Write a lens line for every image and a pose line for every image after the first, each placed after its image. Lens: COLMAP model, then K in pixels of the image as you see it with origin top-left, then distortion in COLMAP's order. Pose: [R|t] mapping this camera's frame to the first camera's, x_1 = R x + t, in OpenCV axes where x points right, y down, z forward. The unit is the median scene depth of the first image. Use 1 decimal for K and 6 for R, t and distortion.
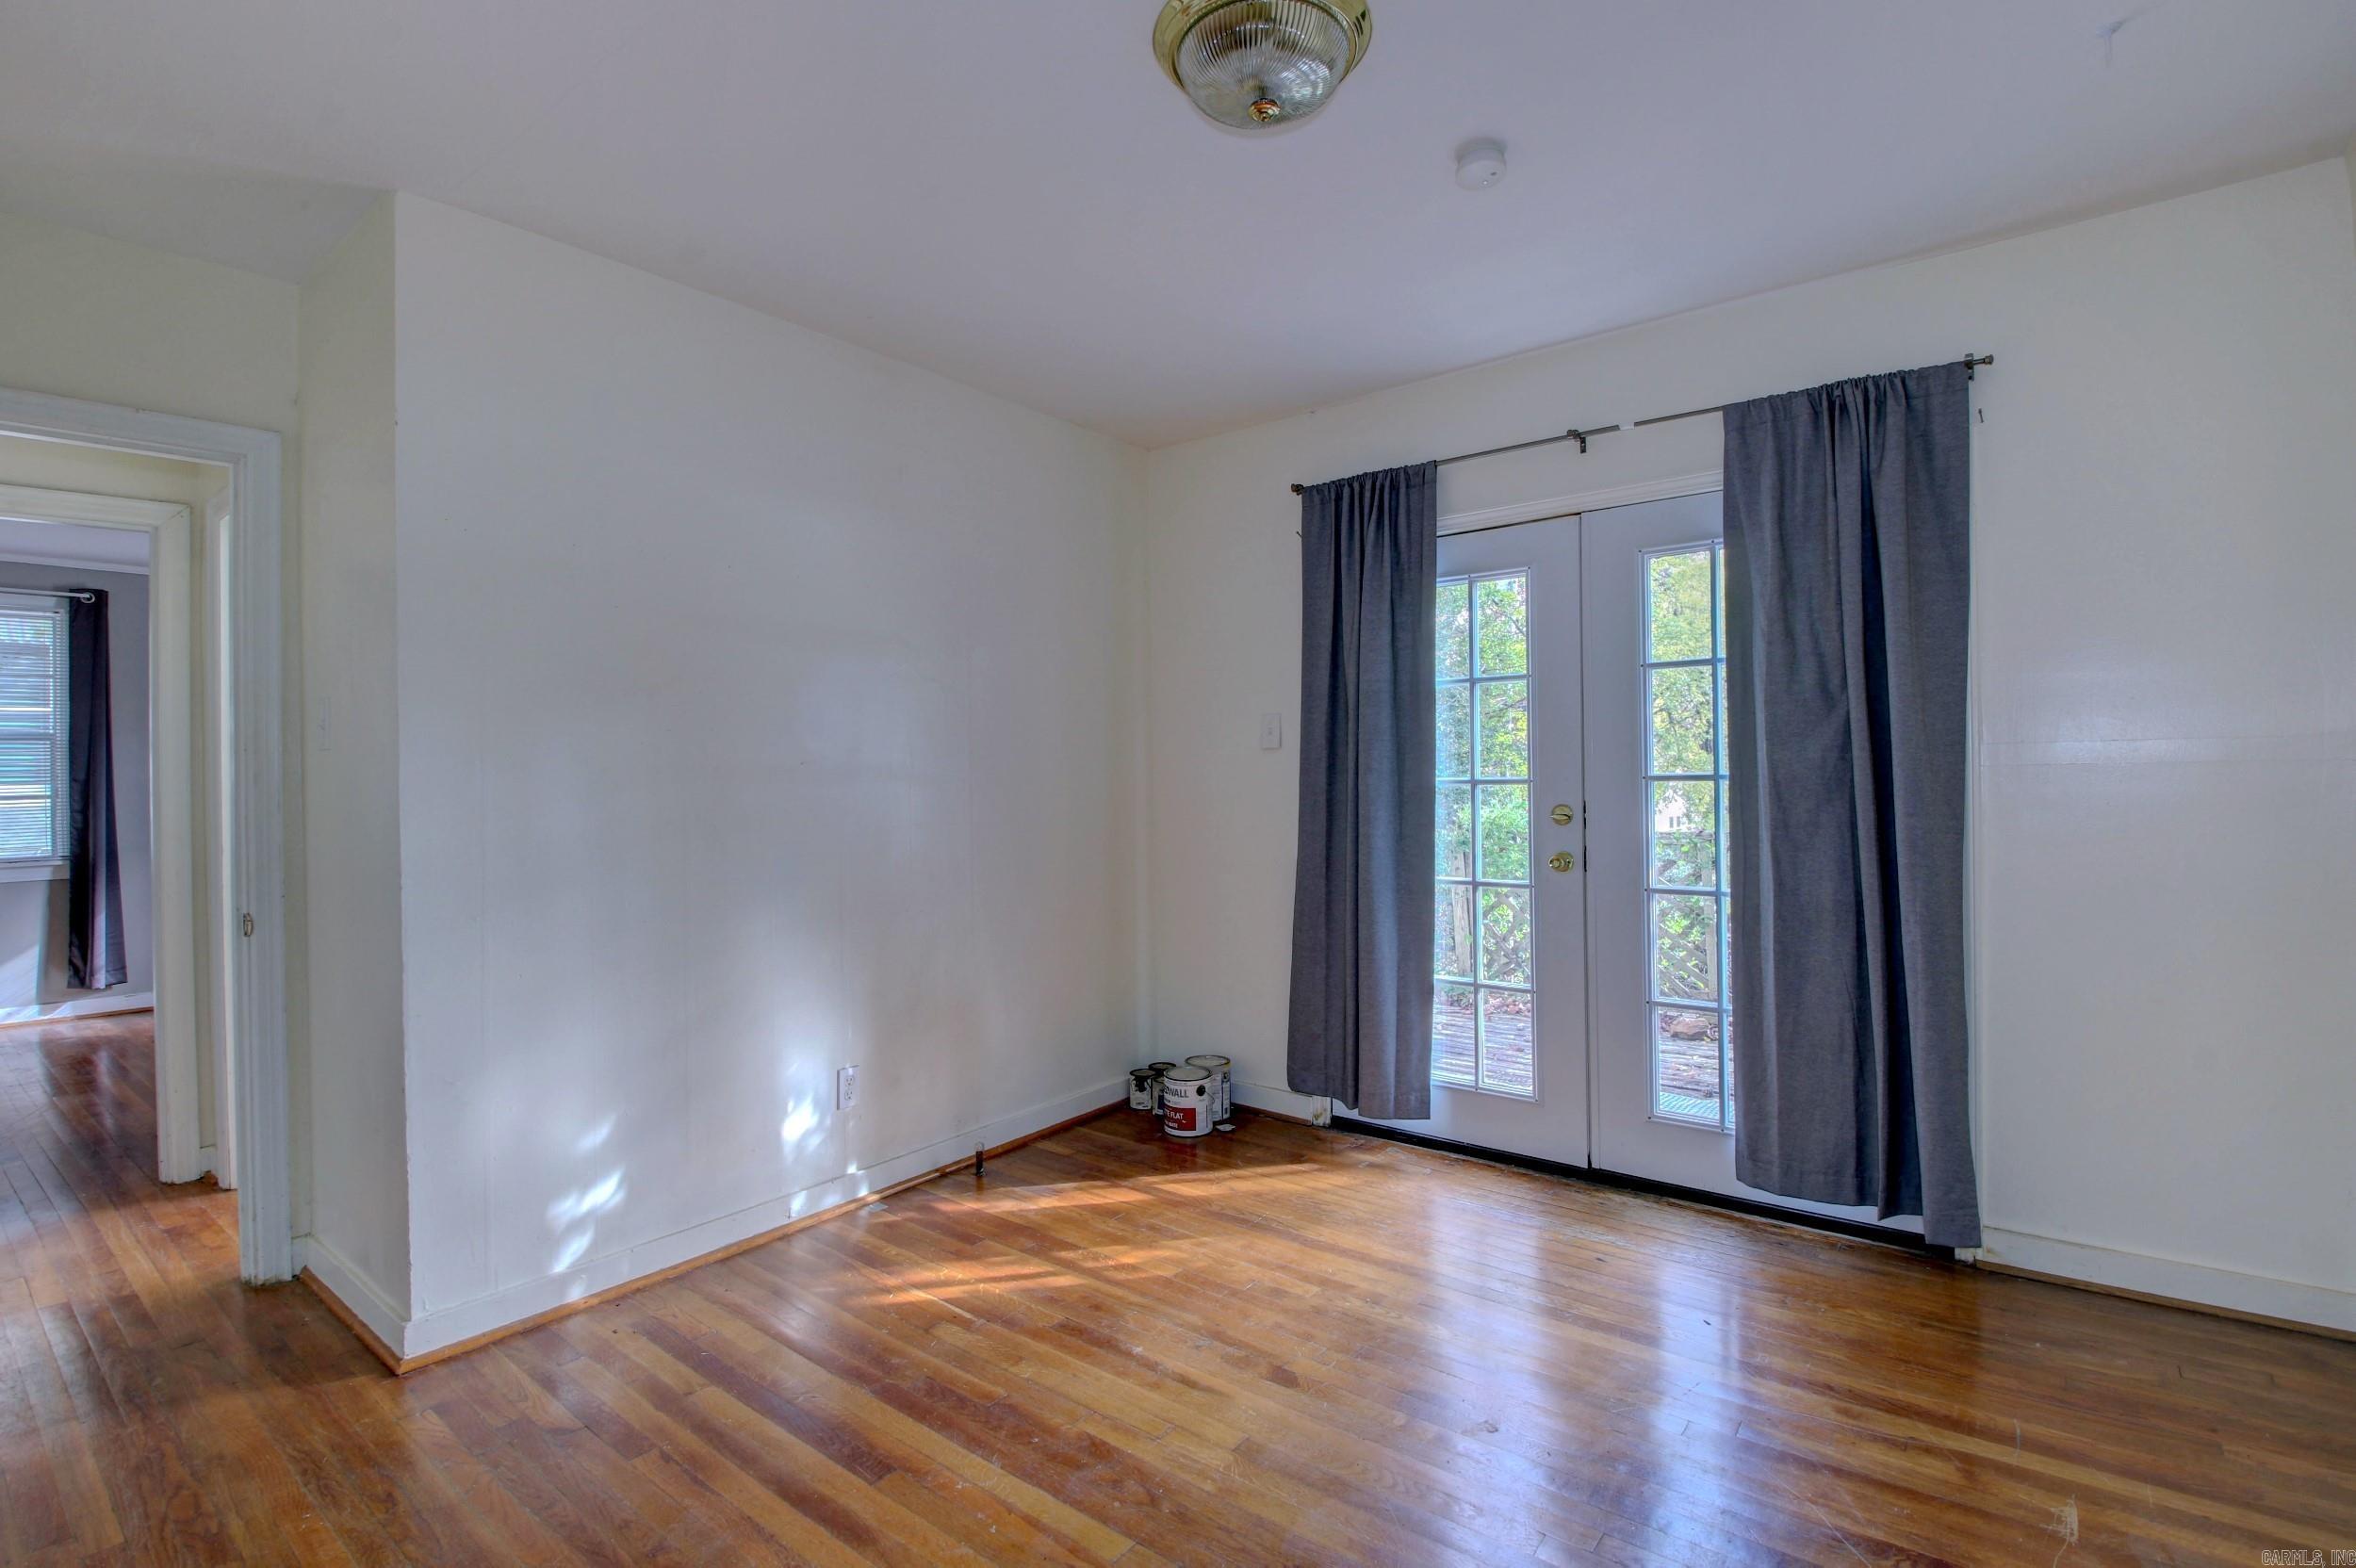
lens RADIAL K [[1043.3, 0, 1183.4], [0, 1043.3, 791.1], [0, 0, 1]] dist [-0.000006, -0.019638]
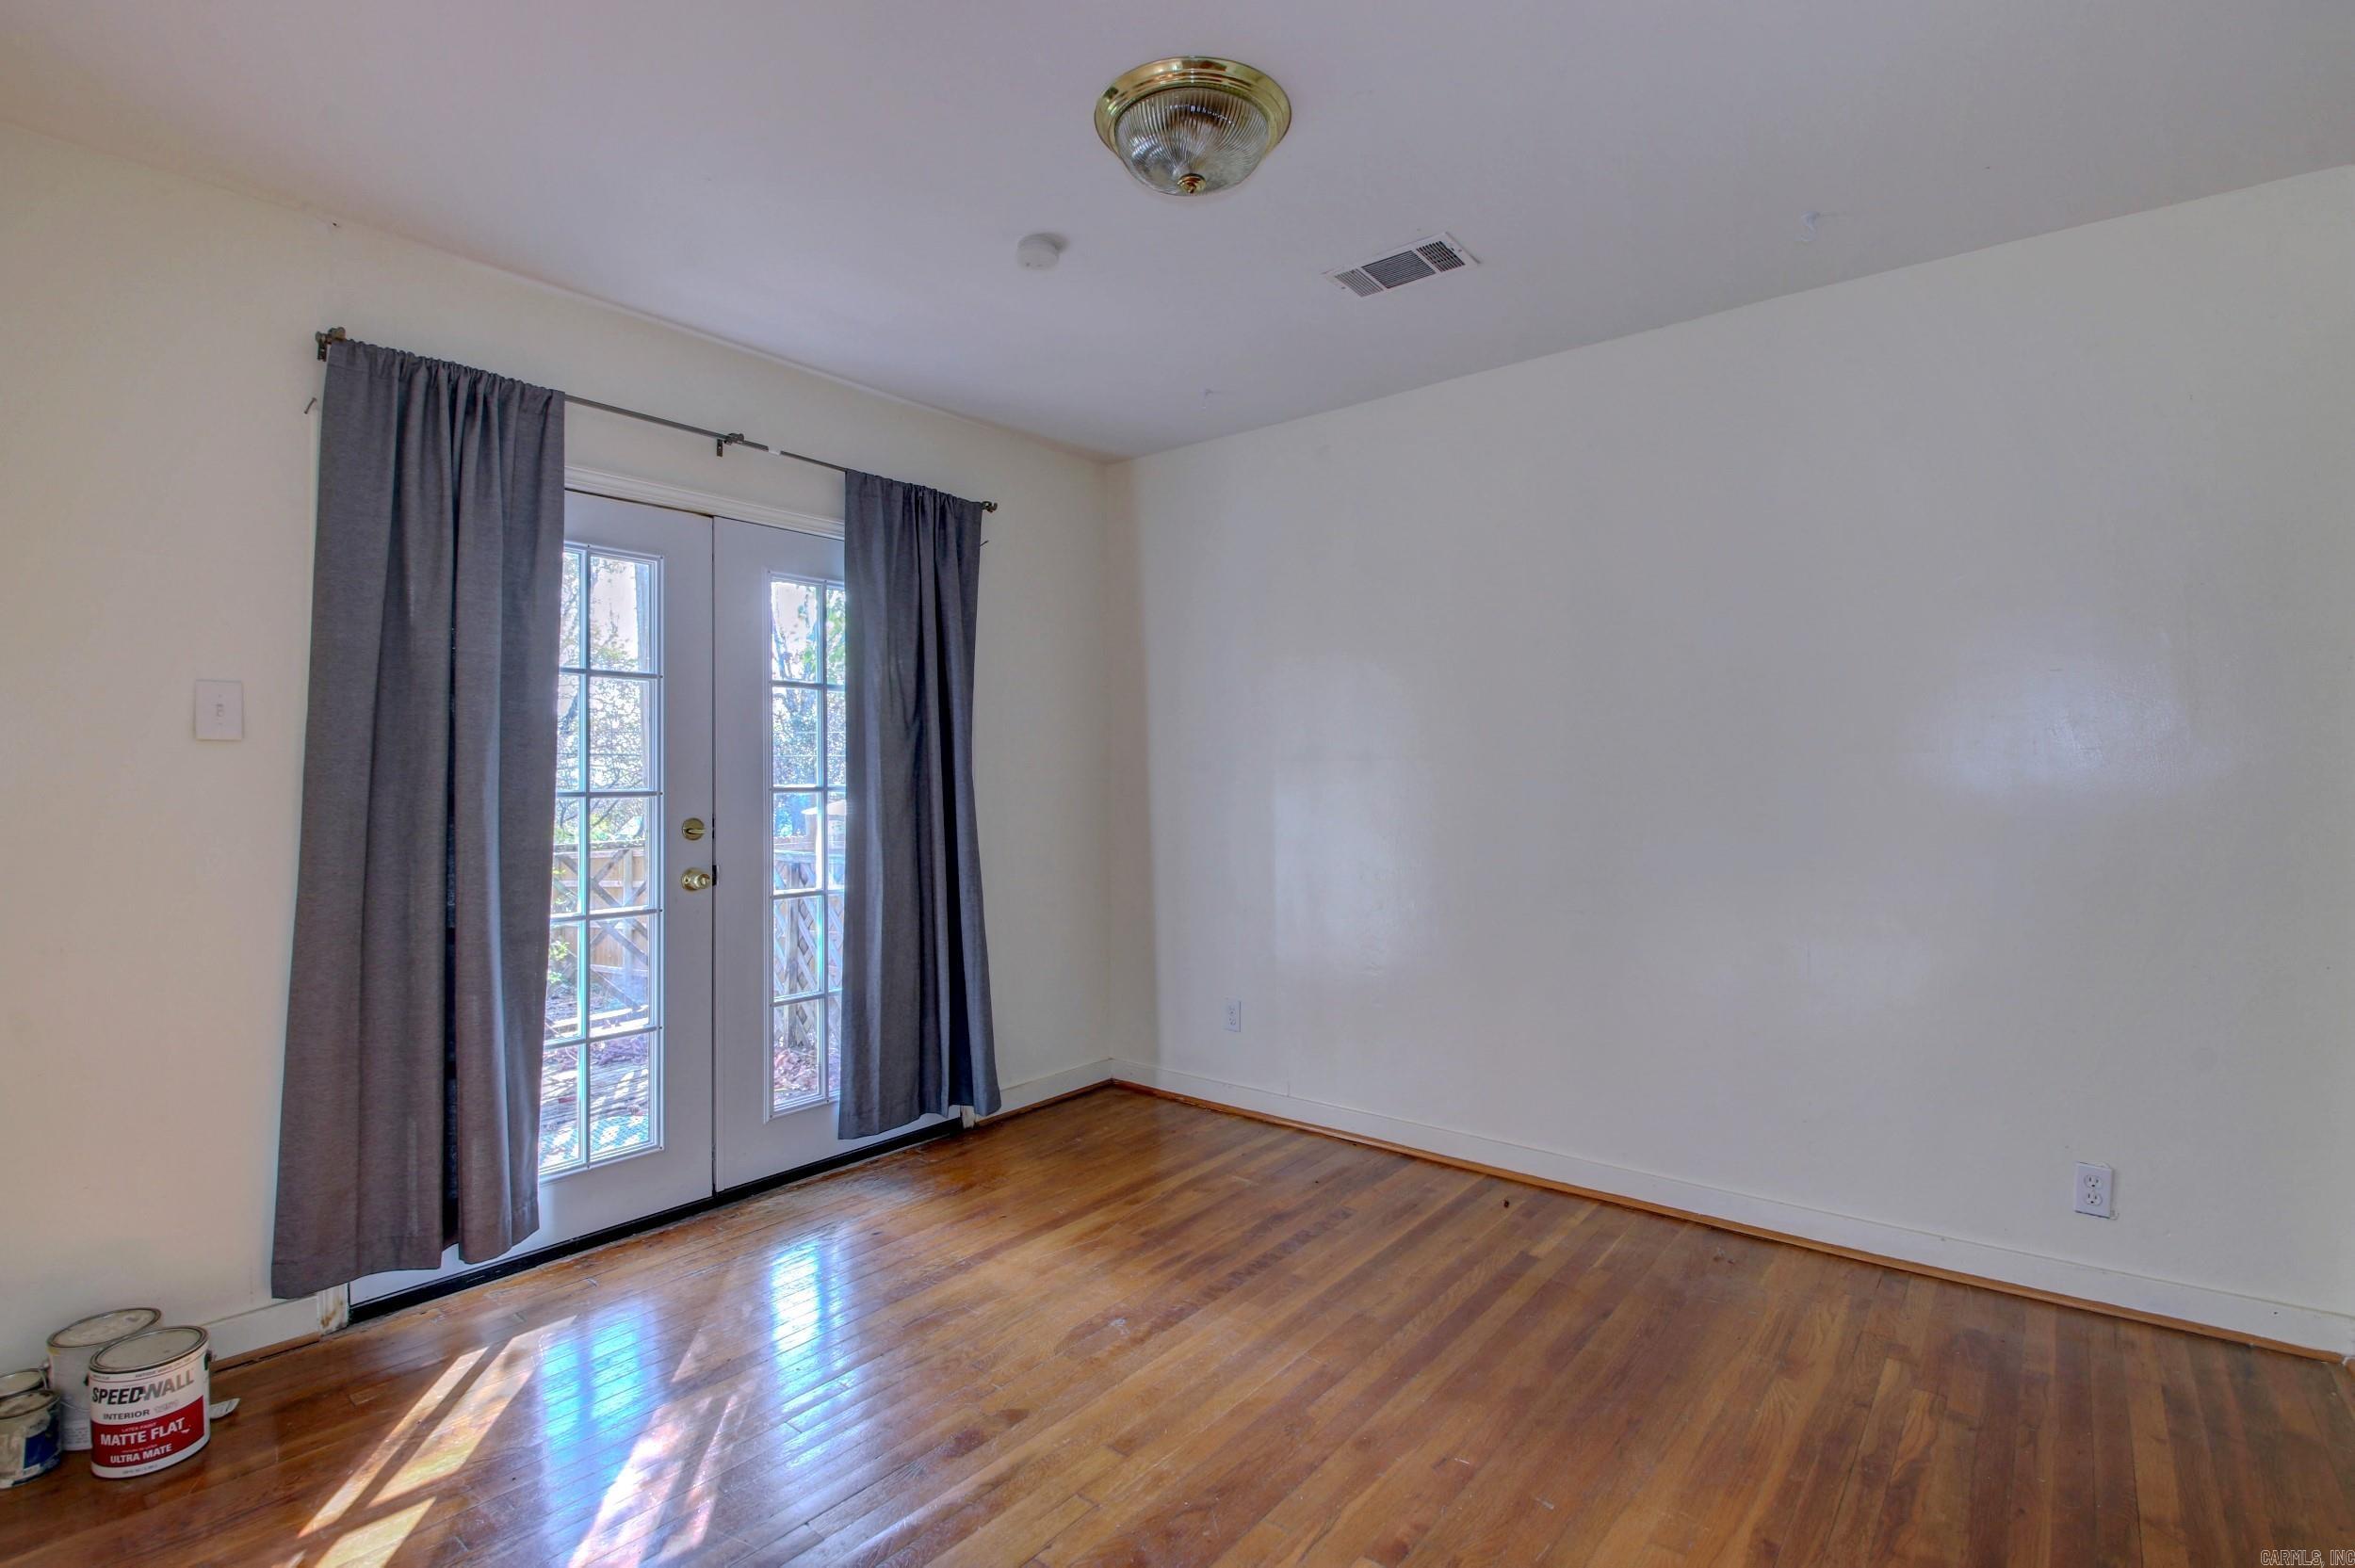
lens RADIAL K [[1042.7, 0, 1182.9], [0, 1042.7, 791.1], [0, 0, 1]] dist [-0.000006, -0.019638]
pose [[0.043645, 0.001589, 0.999046, -0.572003], [0.016225, 0.999866, -0.002299, -0.002622], [-0.998915, 0.016310, 0.043613, 0.535389]]
